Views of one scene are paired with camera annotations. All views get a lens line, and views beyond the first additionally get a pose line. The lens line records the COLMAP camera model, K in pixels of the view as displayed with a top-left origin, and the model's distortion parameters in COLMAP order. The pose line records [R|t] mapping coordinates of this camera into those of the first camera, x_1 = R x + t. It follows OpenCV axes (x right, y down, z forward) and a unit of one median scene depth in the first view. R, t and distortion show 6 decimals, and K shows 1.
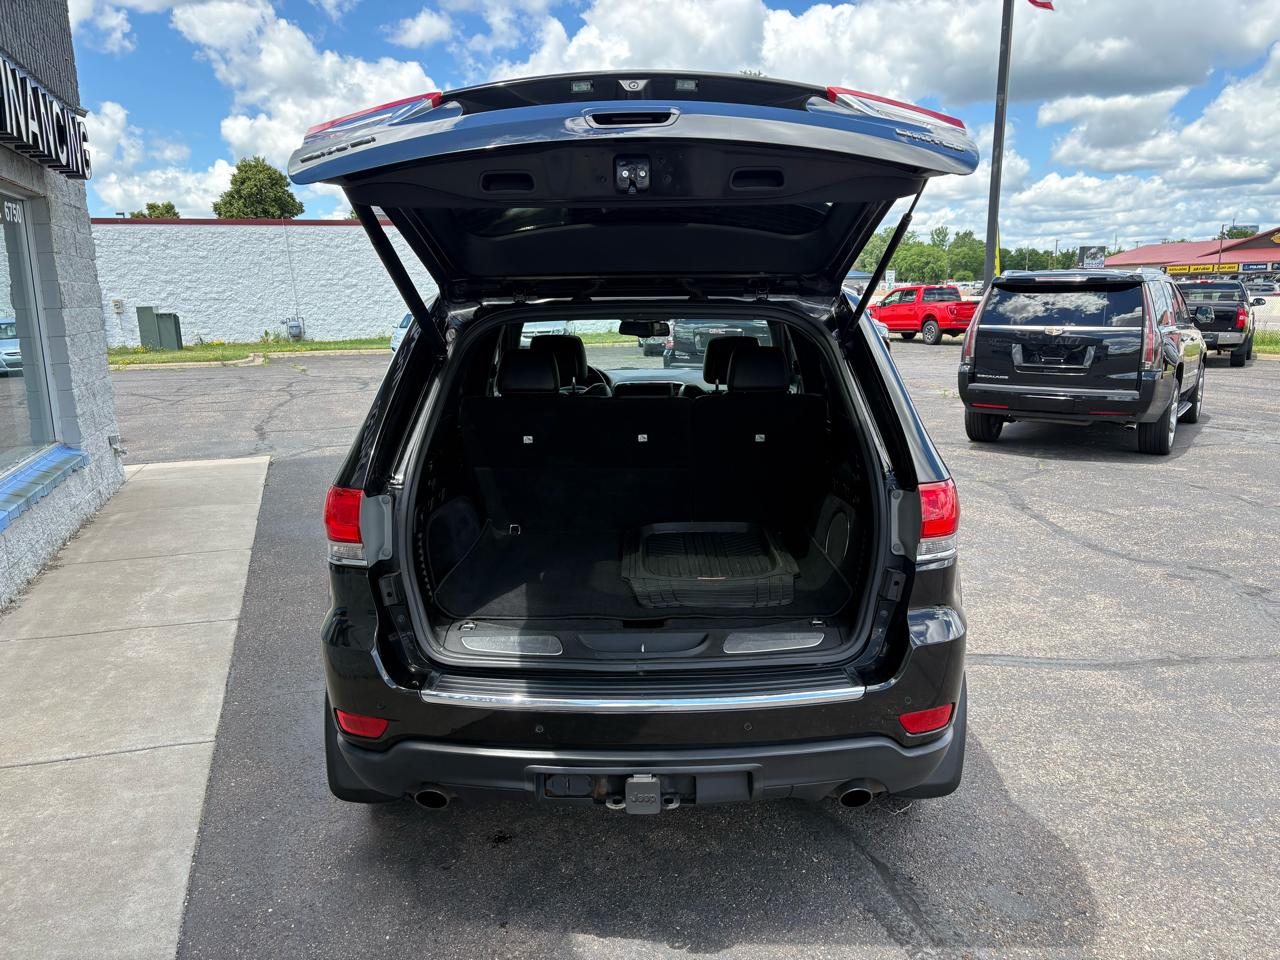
lens RADIAL K [[990.1, 0, 663.0], [0, 990.1, 481.4], [0, 0, 1]] dist [0.046856, -0.055150]
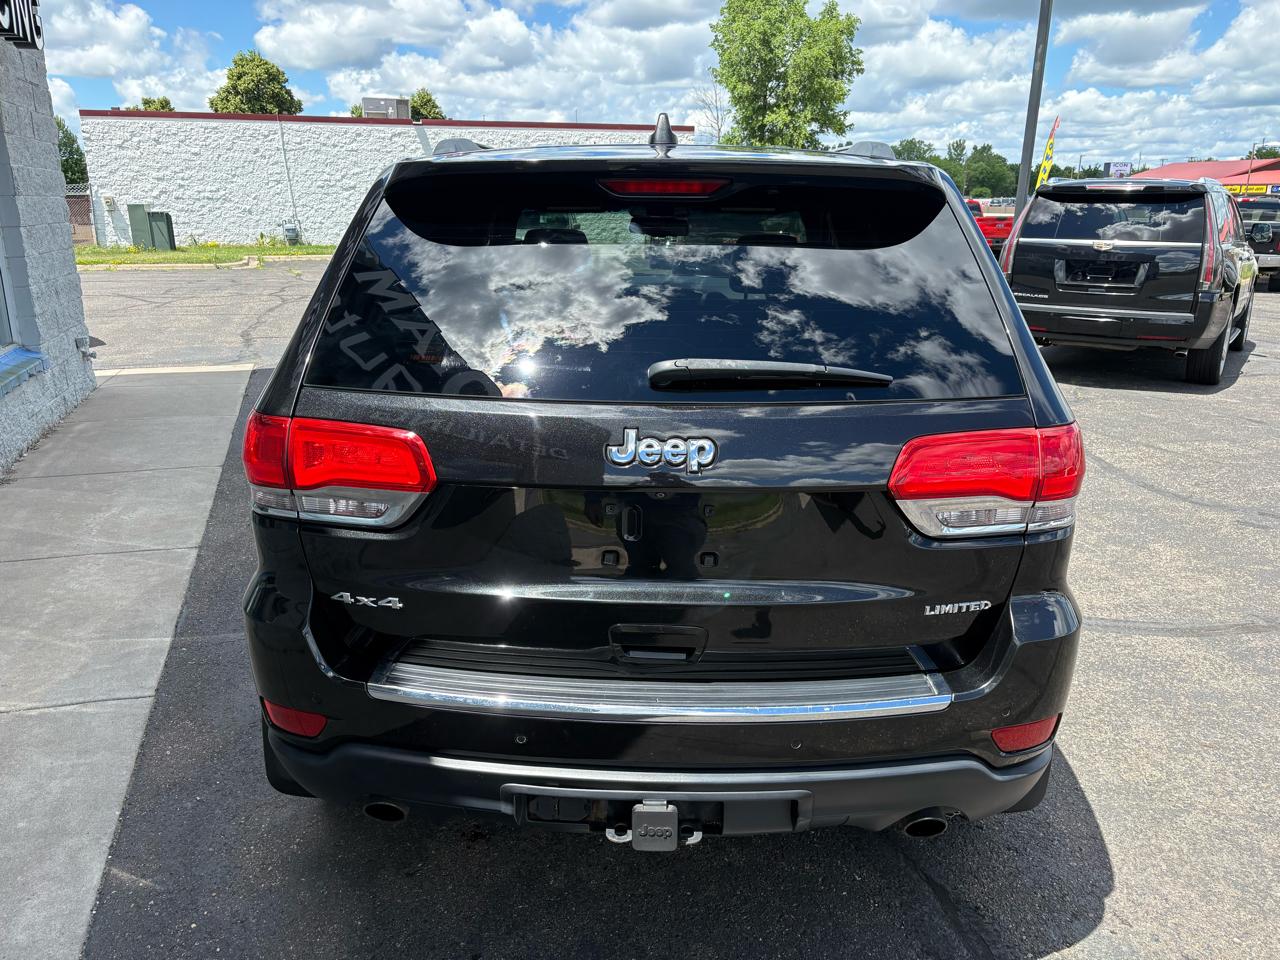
lens RADIAL K [[976.5, 0, 644.6], [0, 976.5, 484.0], [0, 0, 1]] dist [0.070159, -0.087536]
pose [[0.999523, 0.025312, -0.017667, -0.010077], [-0.023655, 0.995804, 0.088406, -0.006777], [0.019831, -0.087946, 0.995928, 0.129466]]
